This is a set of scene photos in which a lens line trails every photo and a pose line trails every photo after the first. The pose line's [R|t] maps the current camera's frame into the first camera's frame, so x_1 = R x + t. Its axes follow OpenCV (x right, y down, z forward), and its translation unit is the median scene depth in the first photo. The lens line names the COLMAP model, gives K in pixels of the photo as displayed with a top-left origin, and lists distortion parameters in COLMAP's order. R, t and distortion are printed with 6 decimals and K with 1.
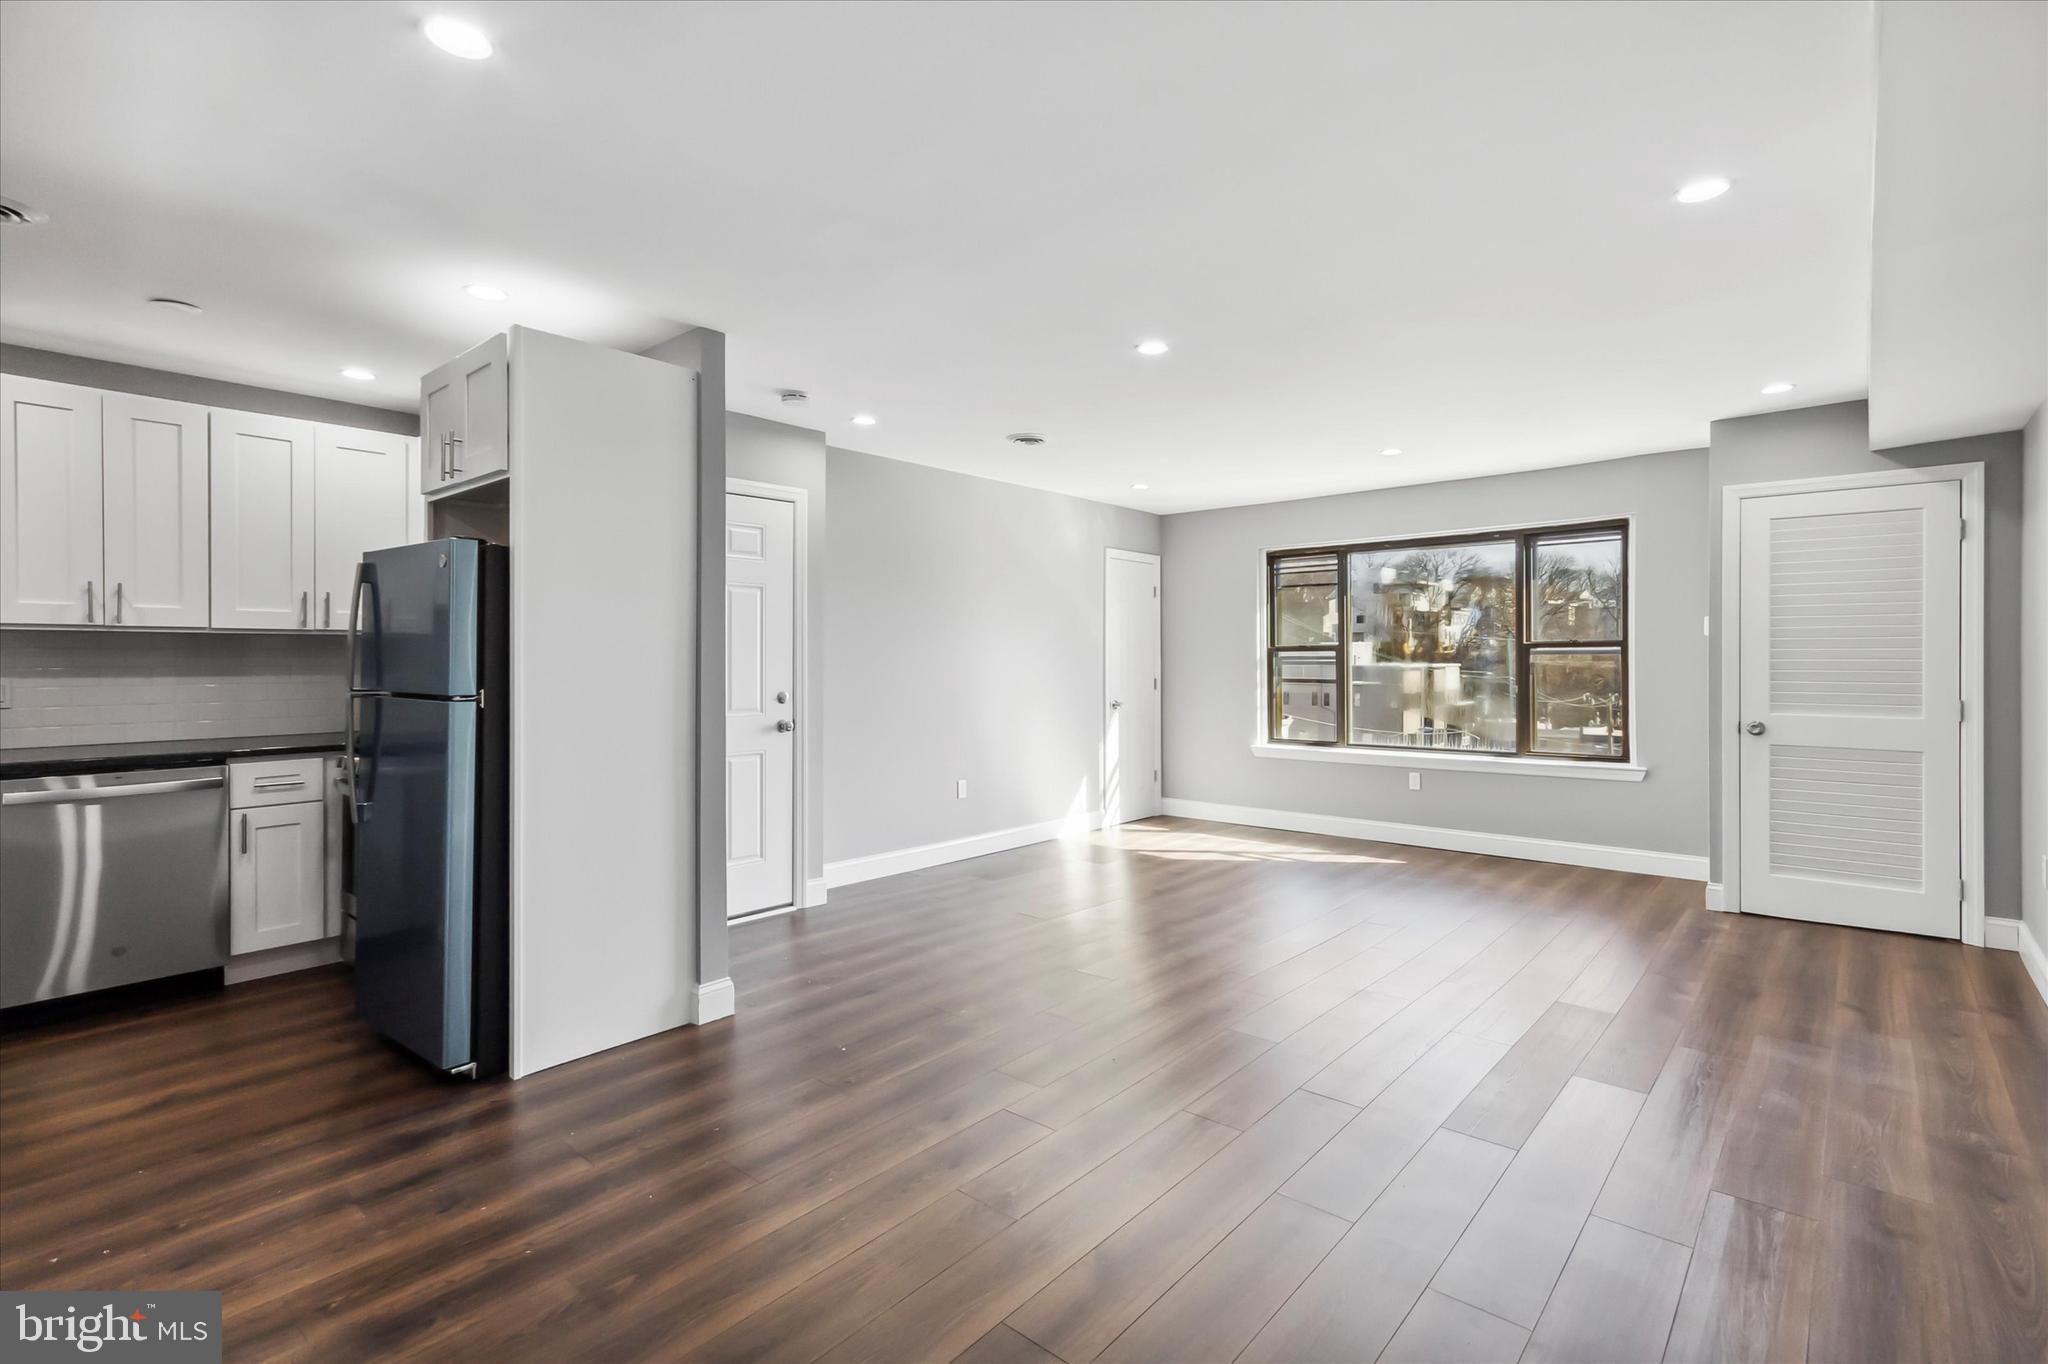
lens RADIAL K [[975.1, 0, 1075.9], [0, 975.1, 648.8], [0, 0, 1]] dist [-0.005620, -0.000996]
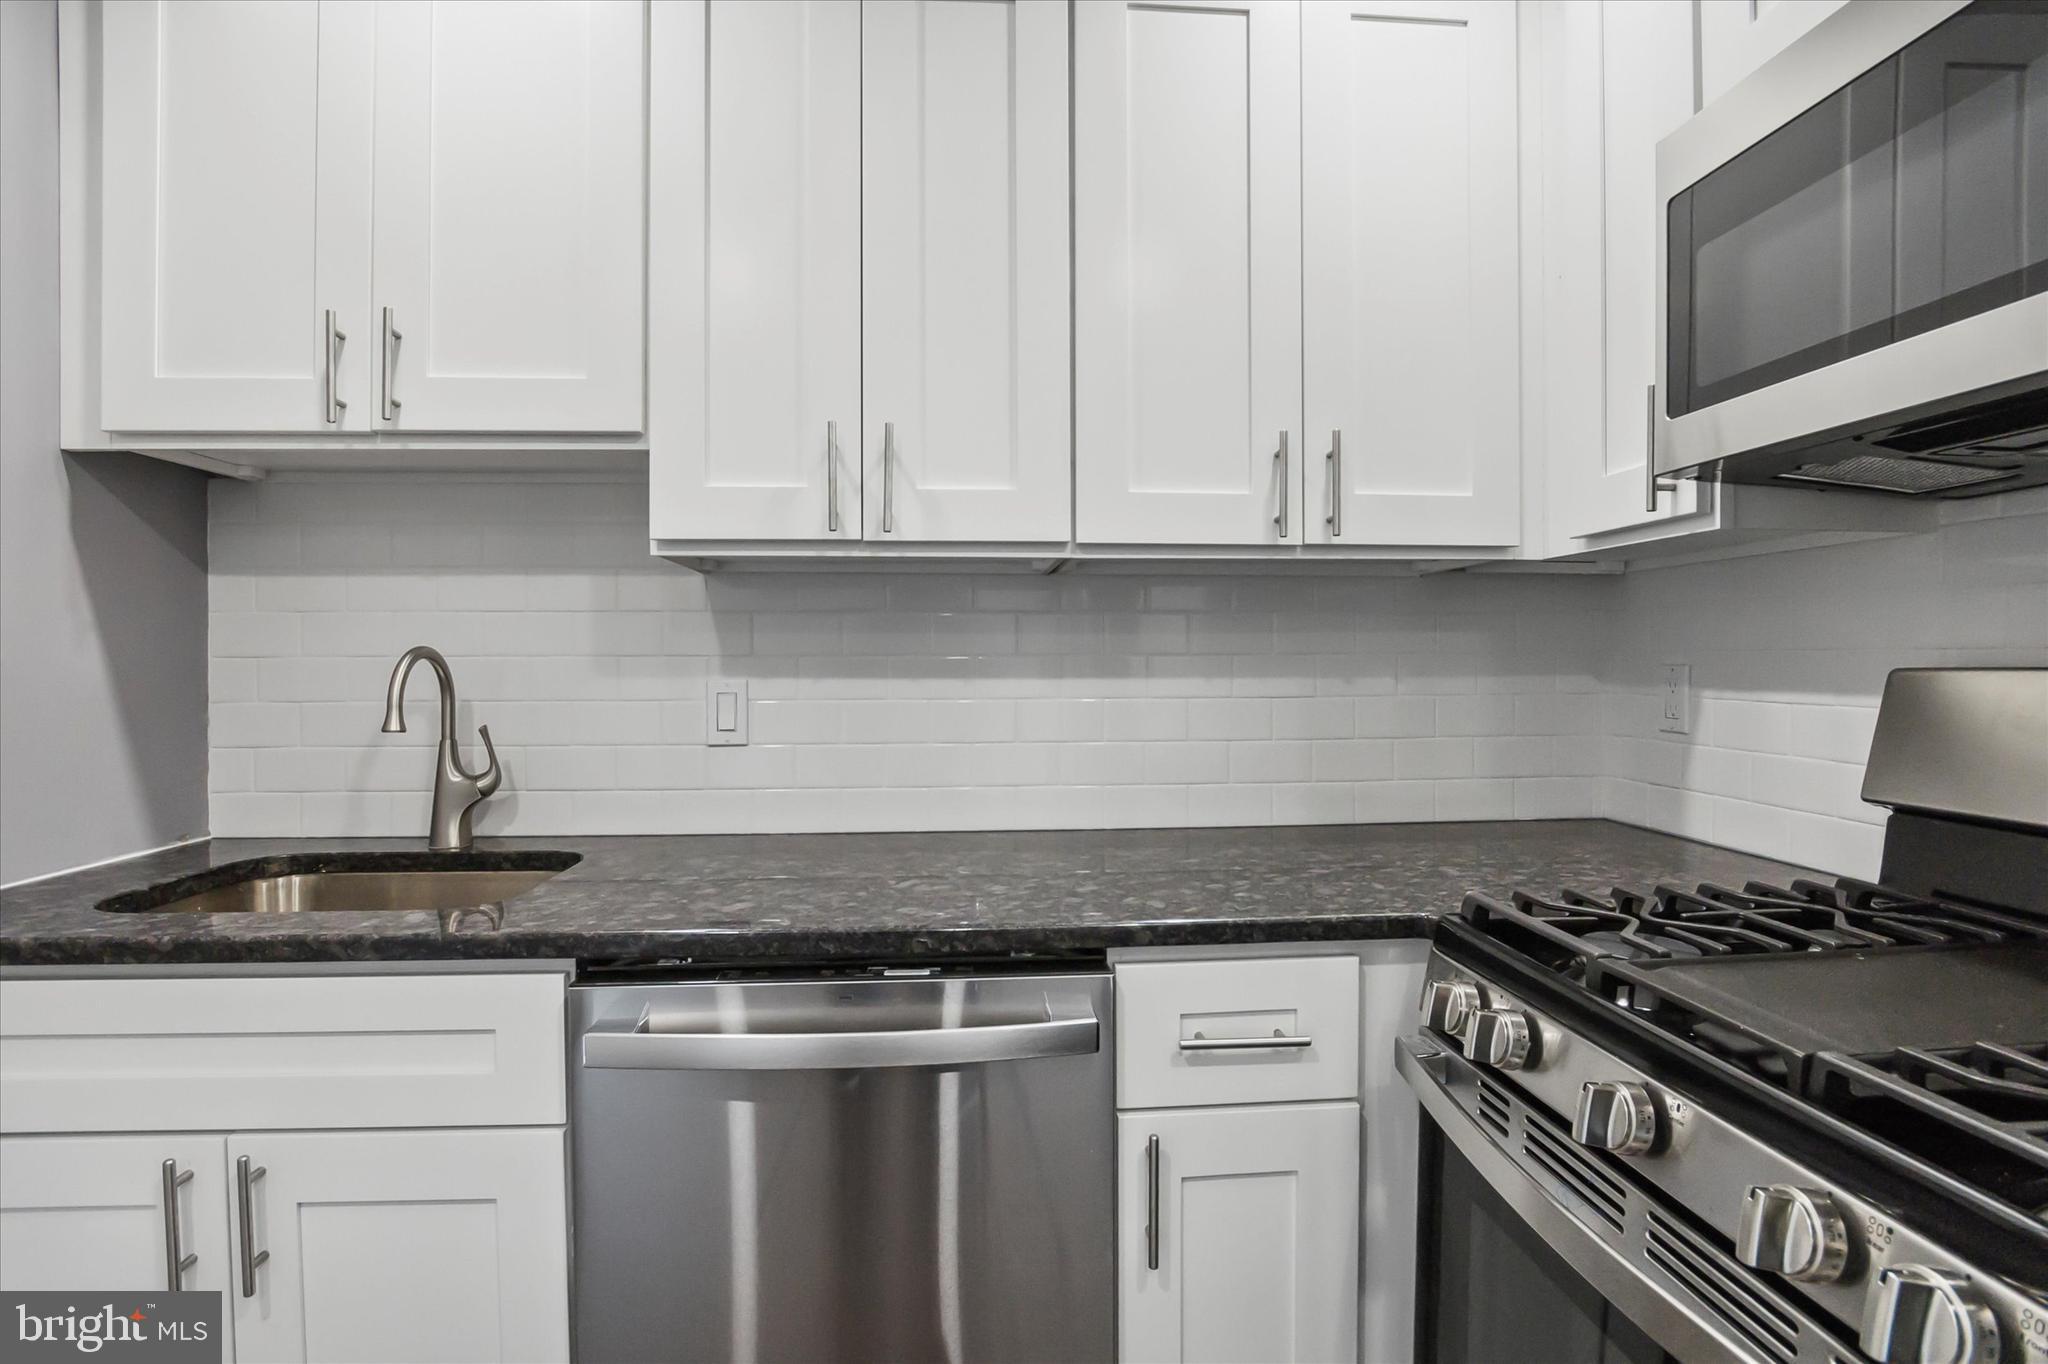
lens RADIAL K [[1015.3, 0, 1039.7], [0, 1015.3, 660.9], [0, 0, 1]] dist [-0.027391, 0.000190]
pose [[0.690701, -0.004561, -0.723126, -0.655037], [0.008052, 0.999967, 0.001383, 0.022712], [0.723096, -0.006778, 0.690715, 0.760232]]
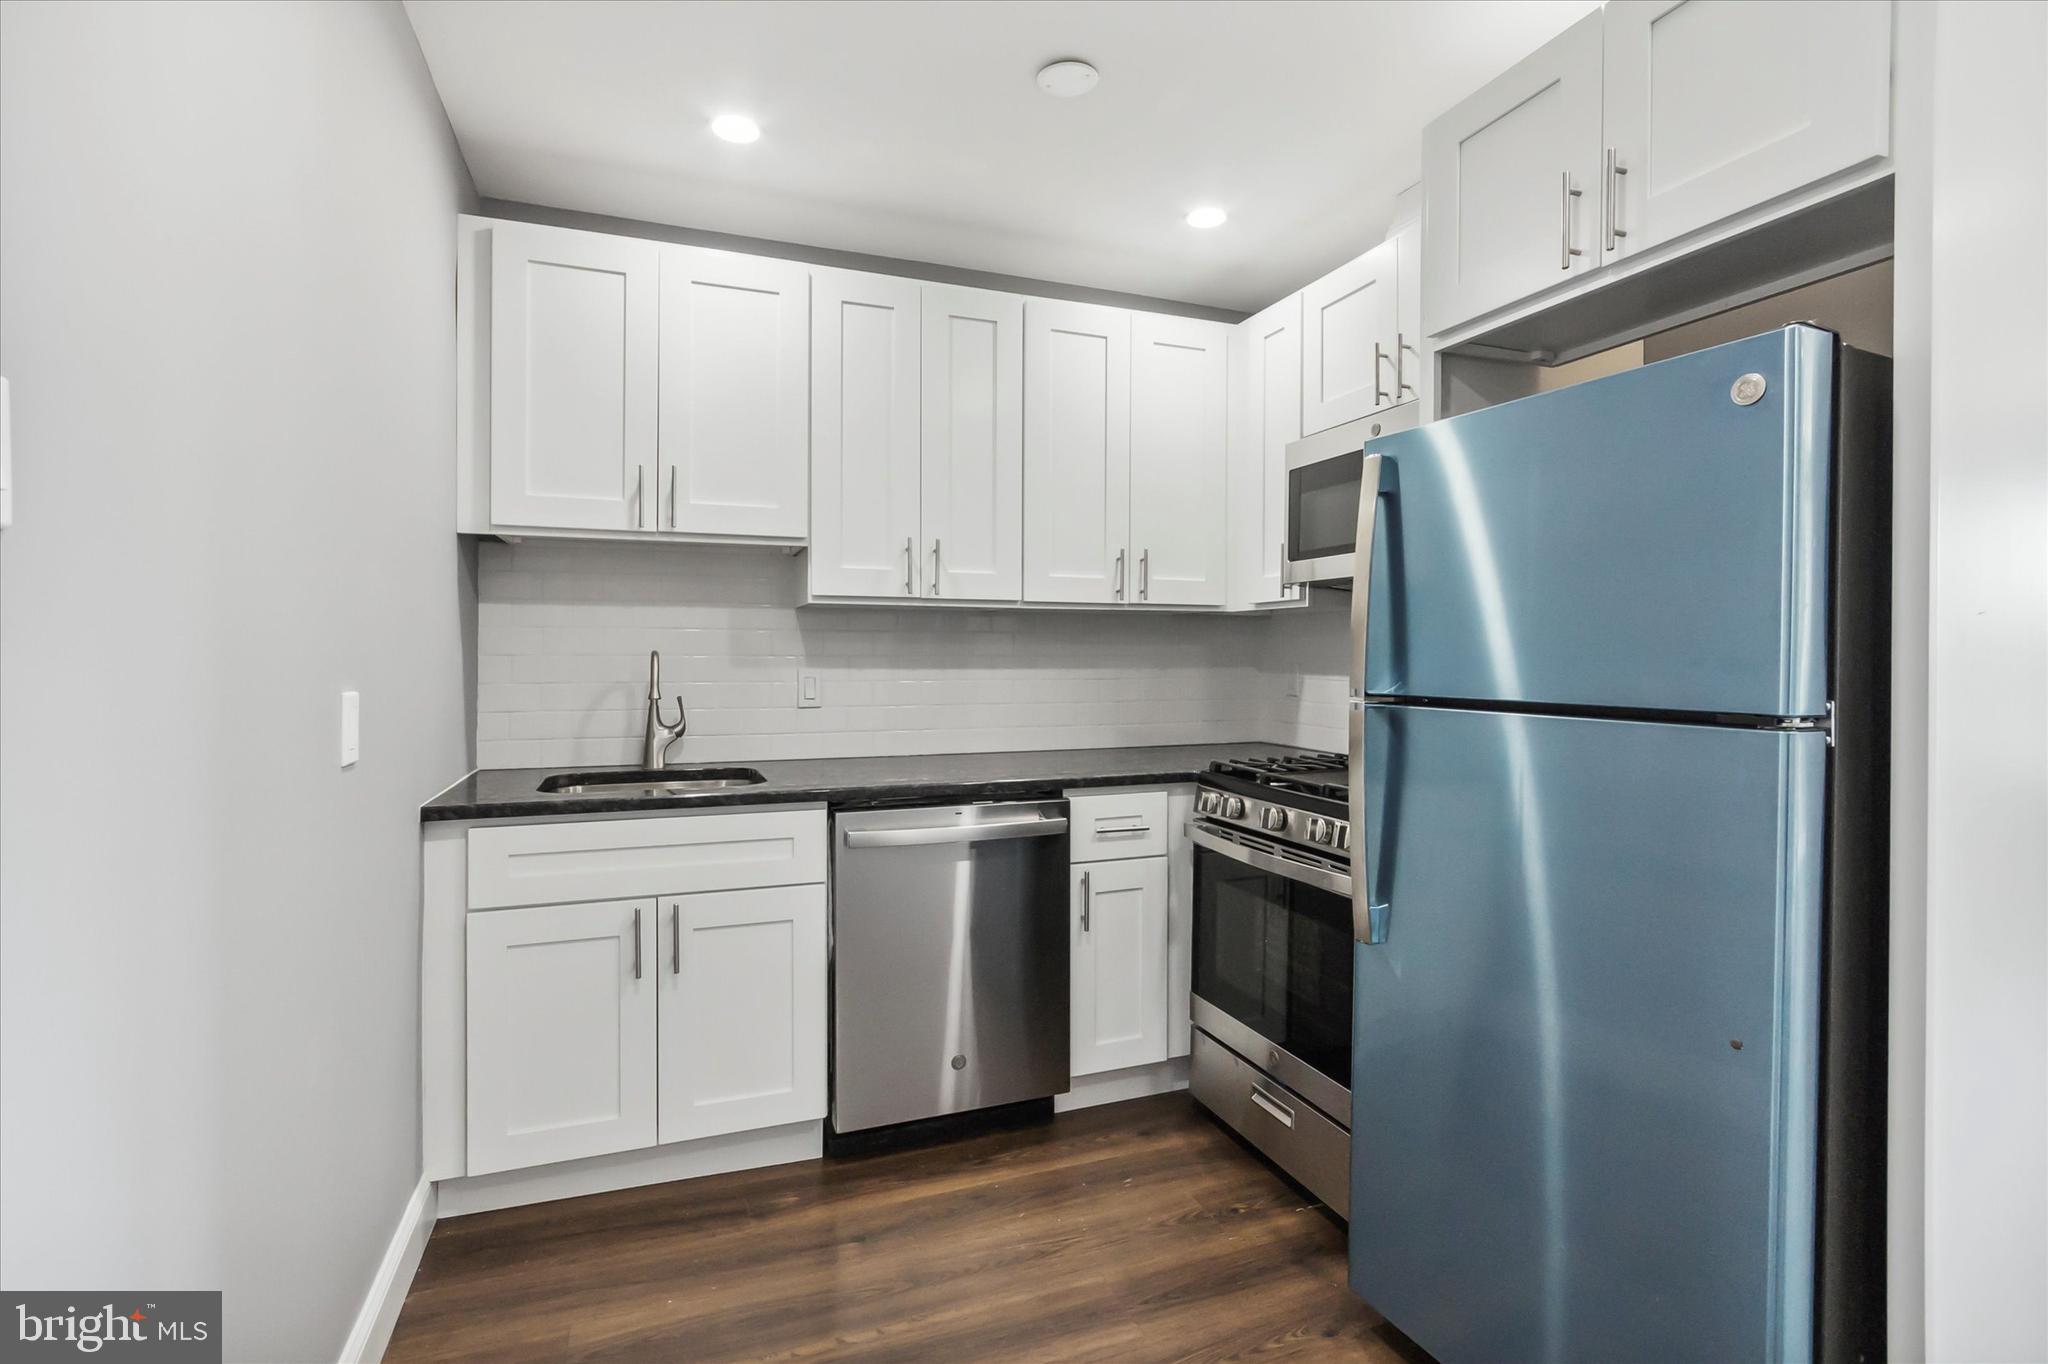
lens RADIAL K [[996.0, 0, 1026.5], [0, 996.0, 639.6], [0, 0, 1]] dist [-0.010012, 0.000015]
pose [[0.869592, -0.006465, -0.493729, -0.548470], [0.001745, 0.999948, -0.010020, 0.015100], [0.493769, 0.007852, 0.869558, 0.373316]]
